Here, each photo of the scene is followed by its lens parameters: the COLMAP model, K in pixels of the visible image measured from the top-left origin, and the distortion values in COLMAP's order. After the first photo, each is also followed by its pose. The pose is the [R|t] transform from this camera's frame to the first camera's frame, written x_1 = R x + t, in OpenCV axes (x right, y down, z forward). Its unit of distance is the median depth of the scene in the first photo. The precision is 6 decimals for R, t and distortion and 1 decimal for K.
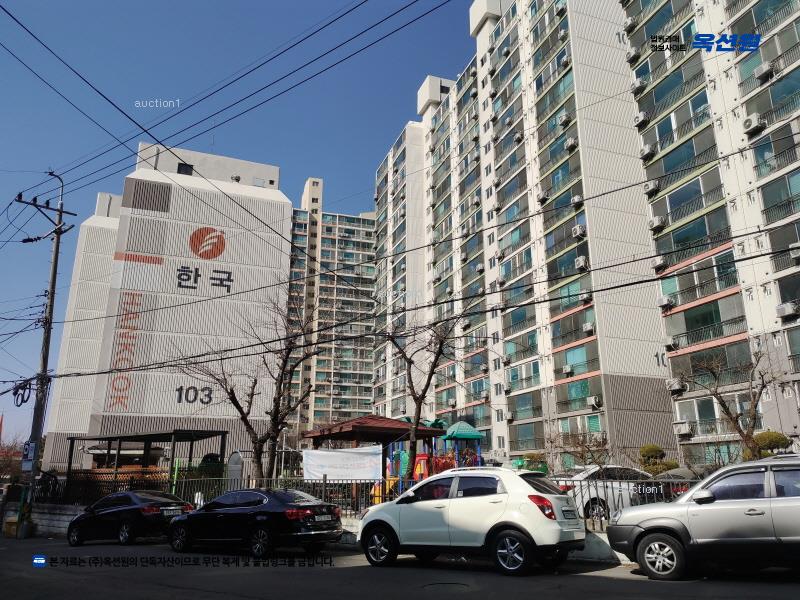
lens RADIAL K [[609.5, 0, 399.2], [0, 609.5, 301.2], [0, 0, 1]] dist [-0.002652, 0.000011]
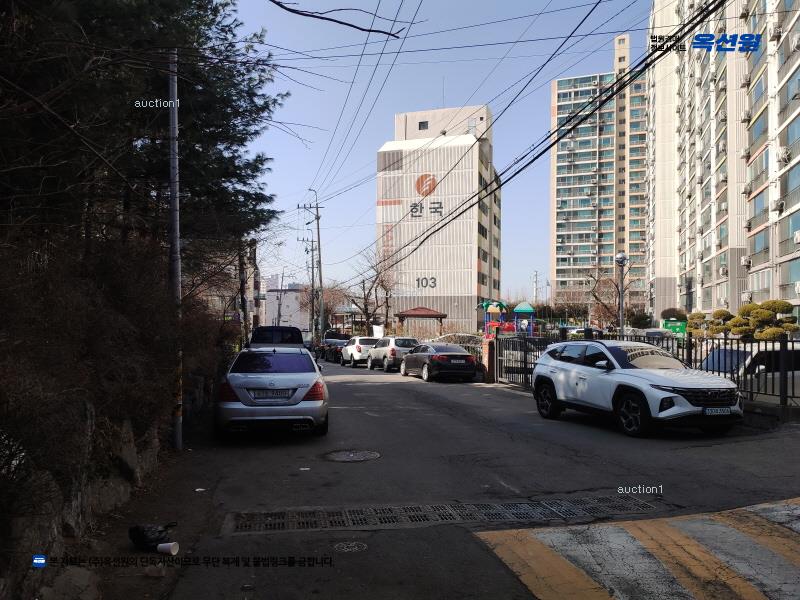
lens RADIAL K [[664.5, 0, 399.9], [0, 664.5, 300.9], [0, 0, 1]] dist [0.062611, 0.001464]
pose [[0.775704, -0.016009, -0.630893, 0.703585], [0.173799, 0.966442, 0.189168, -0.143363], [0.606693, -0.256387, 0.752455, -0.394318]]
